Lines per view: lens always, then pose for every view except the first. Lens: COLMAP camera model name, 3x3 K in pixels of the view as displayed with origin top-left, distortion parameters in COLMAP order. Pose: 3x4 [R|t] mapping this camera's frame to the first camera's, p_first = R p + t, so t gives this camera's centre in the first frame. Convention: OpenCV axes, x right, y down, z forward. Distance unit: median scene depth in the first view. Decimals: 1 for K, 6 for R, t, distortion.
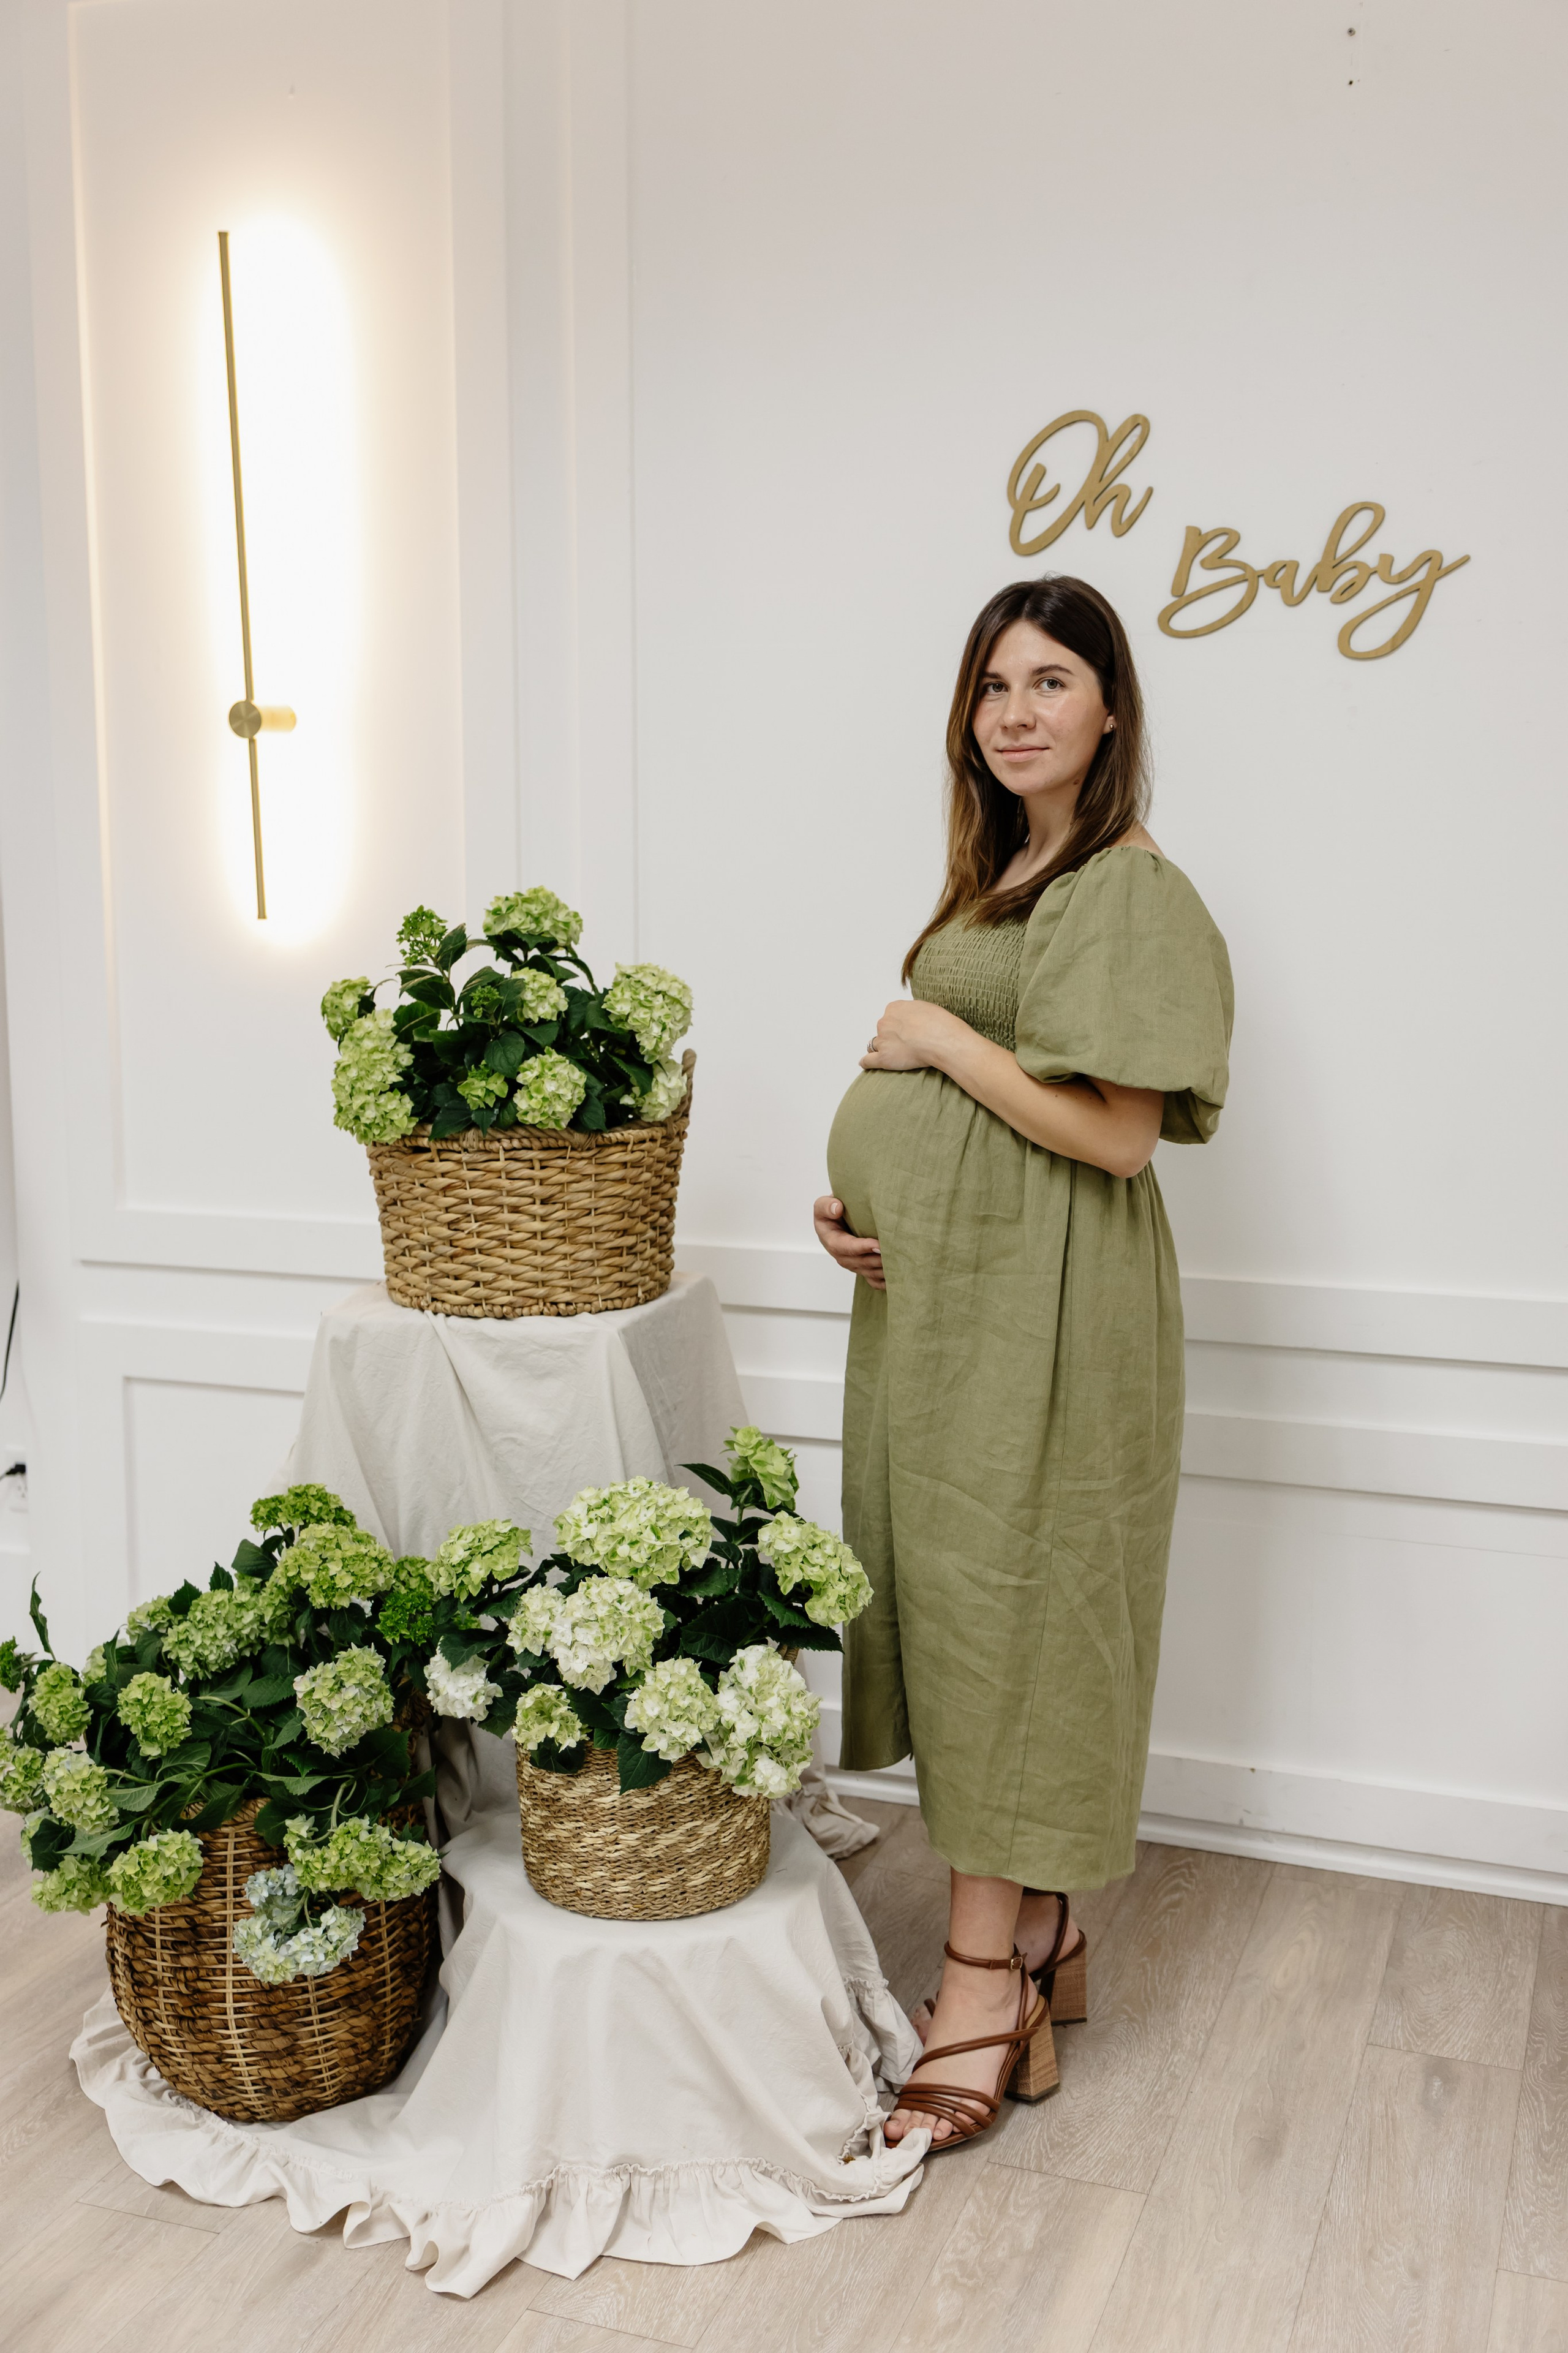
lens RADIAL K [[2431.5, 0, 787.3], [0, 2431.5, 1112.5], [0, 0, 1]] dist [0.052615, 0.000000]
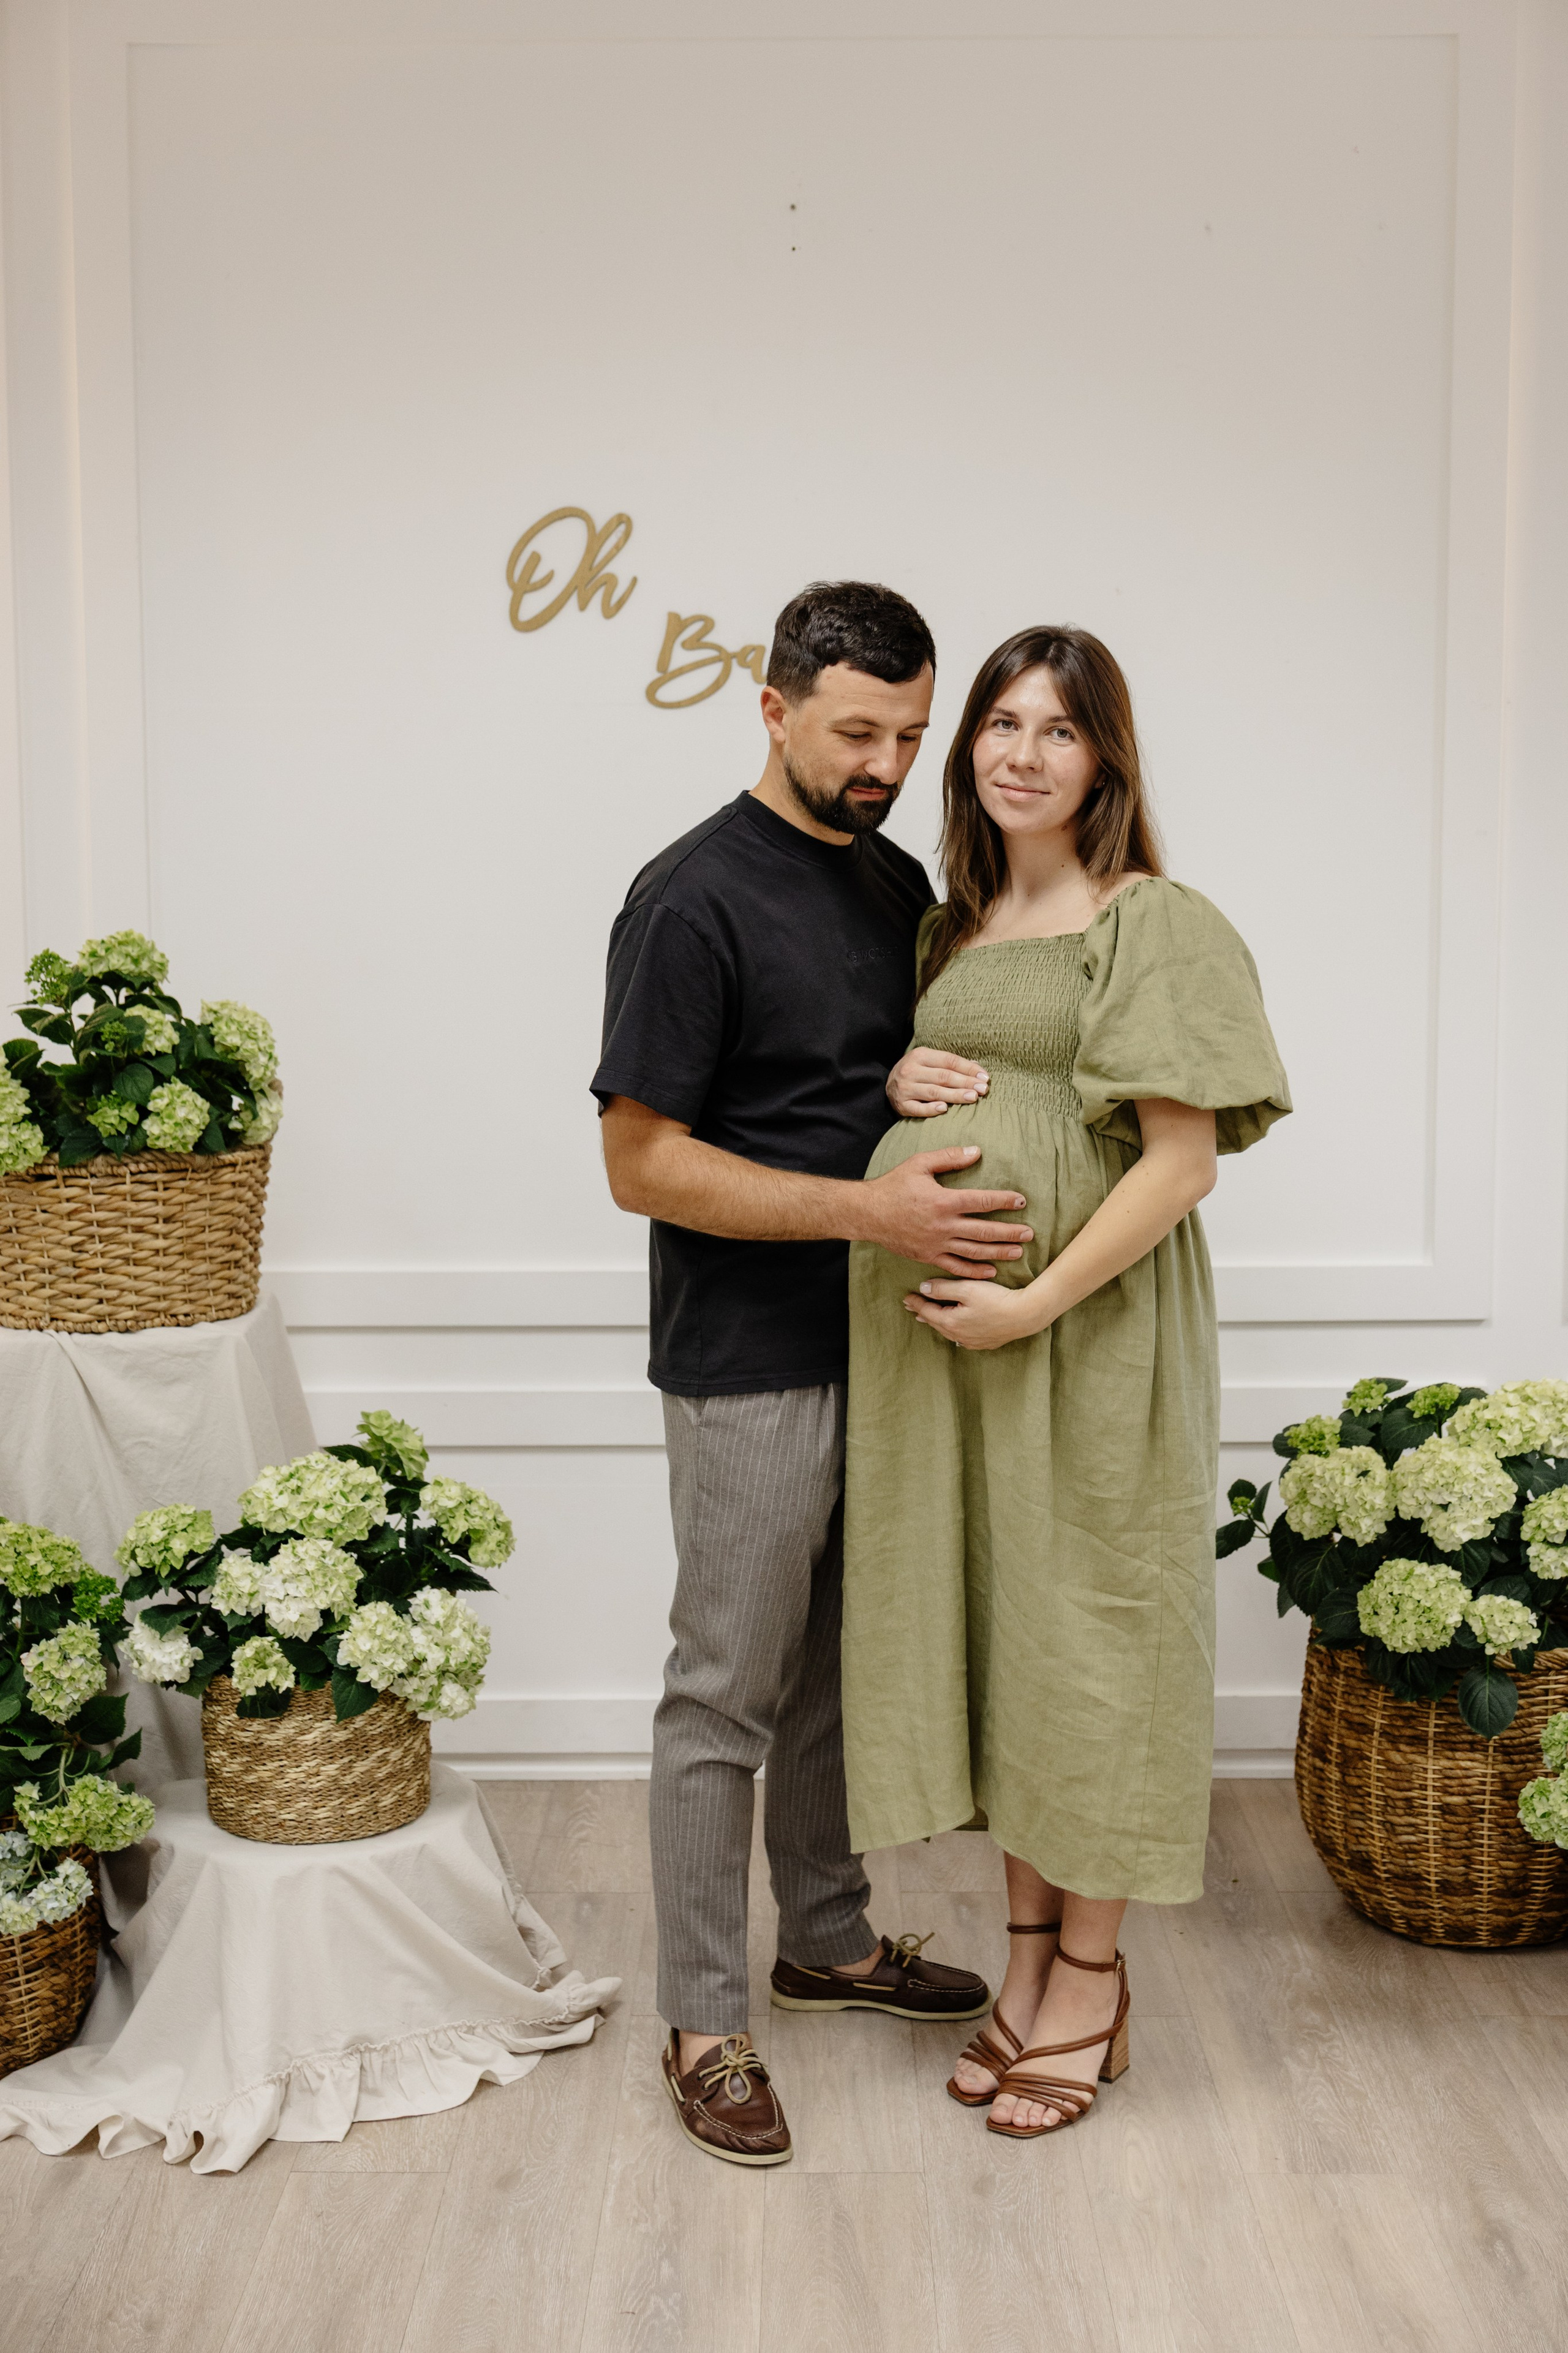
lens RADIAL K [[2706.7, 0, 792.9], [0, 2706.7, 1126.1], [0, 0, 1]] dist [-0.001590, 0.000000]
pose [[0.939221, -0.035496, 0.341473, -0.257222], [0.043938, 0.998889, -0.017017, 0.028538], [-0.340490, 0.030986, 0.939738, -0.235740]]
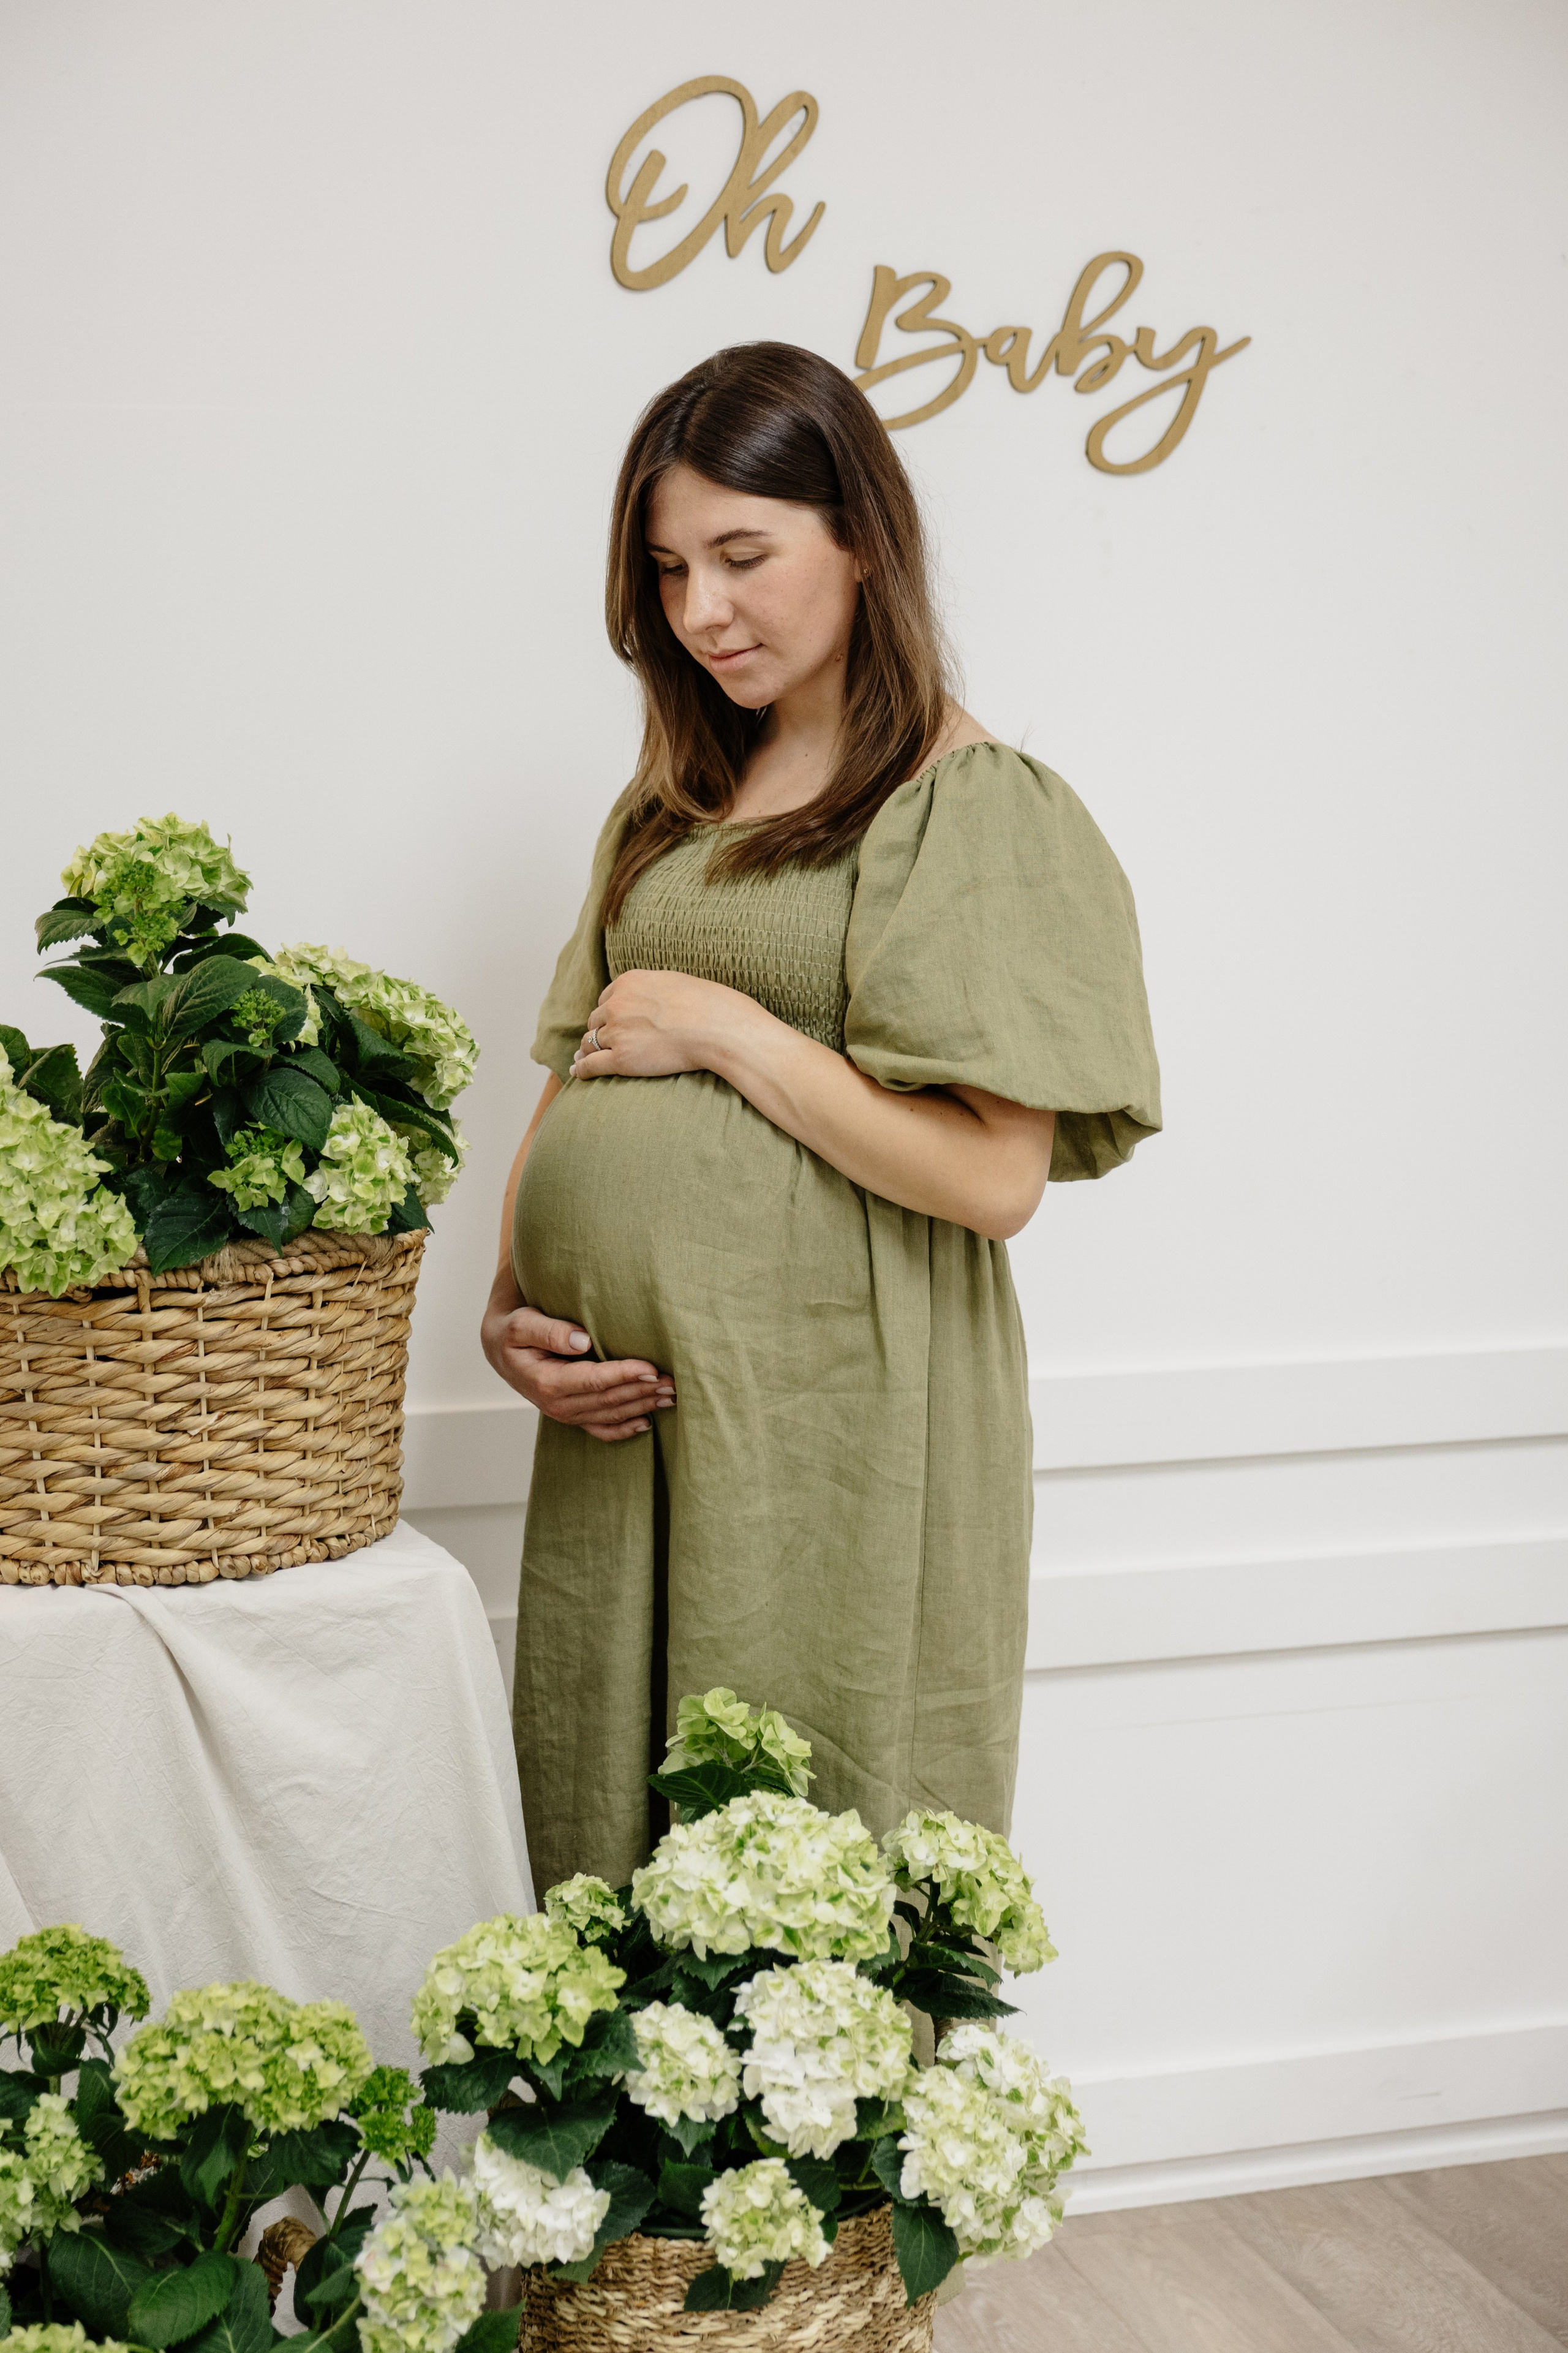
lens RADIAL K [[3667.7, 0, 766.1], [0, 3667.7, 1134.3], [0, 0, 1]] dist [-0.019015, 0.000000]
pose [[0.798584, -0.068137, 0.598015, -0.548259], [0.073713, 0.997164, 0.015179, -0.023251], [-0.597353, 0.031960, 0.801342, 0.255796]]
